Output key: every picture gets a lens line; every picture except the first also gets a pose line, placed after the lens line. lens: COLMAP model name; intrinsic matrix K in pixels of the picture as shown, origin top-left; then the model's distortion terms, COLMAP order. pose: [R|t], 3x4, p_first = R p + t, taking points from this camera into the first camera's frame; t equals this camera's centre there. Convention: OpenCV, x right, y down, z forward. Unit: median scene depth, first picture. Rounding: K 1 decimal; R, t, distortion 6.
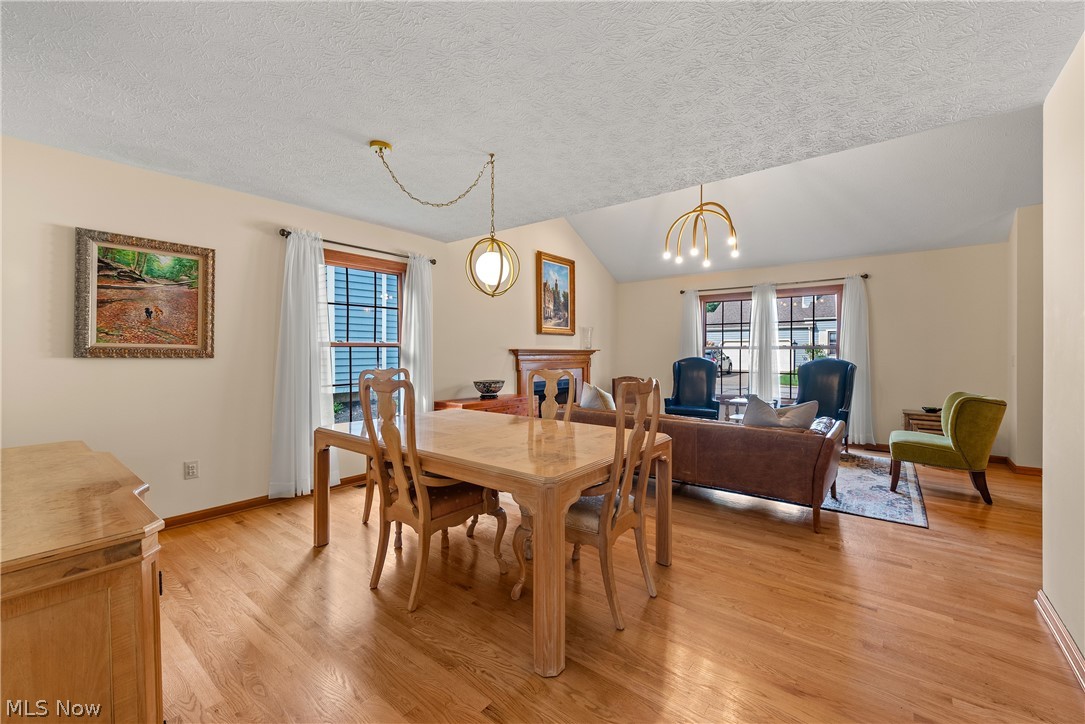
lens RADIAL K [[436.7, 0, 540.9], [0, 436.7, 350.7], [0, 0, 1]] dist [0.001505, -0.000561]
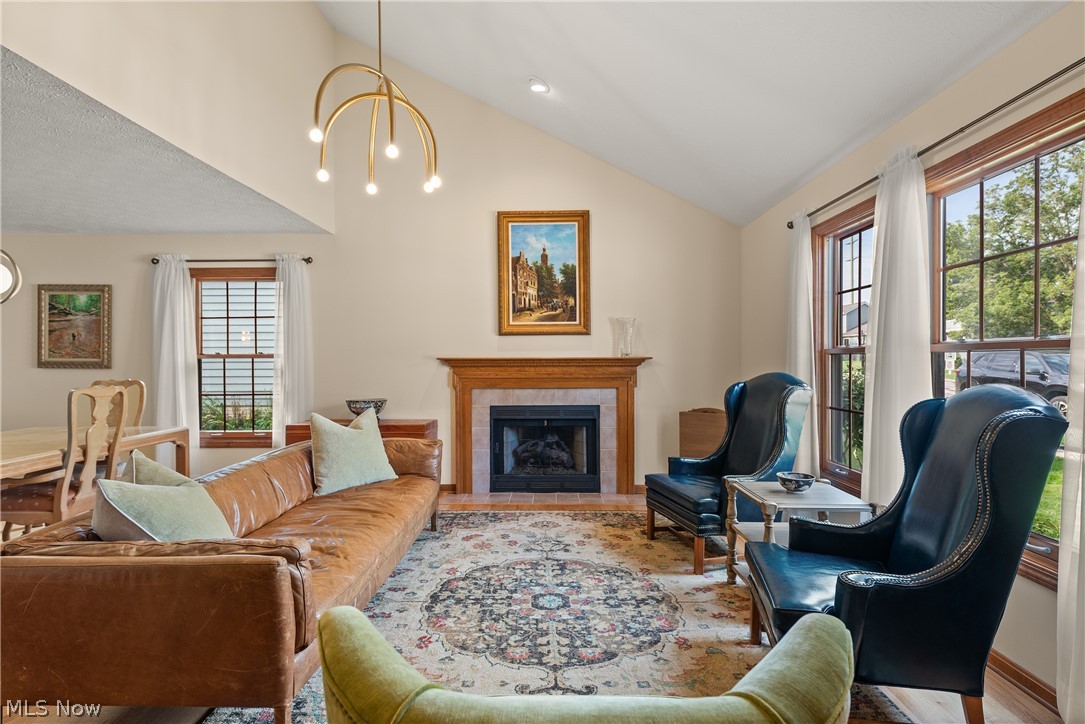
lens RADIAL K [[527.8, 0, 543.0], [0, 527.8, 368.1], [0, 0, 1]] dist [0.002897, 0.000093]
pose [[0.620559, 0.010077, -0.784095, 0.718229], [0.007715, 0.999791, 0.018955, -0.002474], [0.784122, -0.017812, 0.620351, 0.577971]]
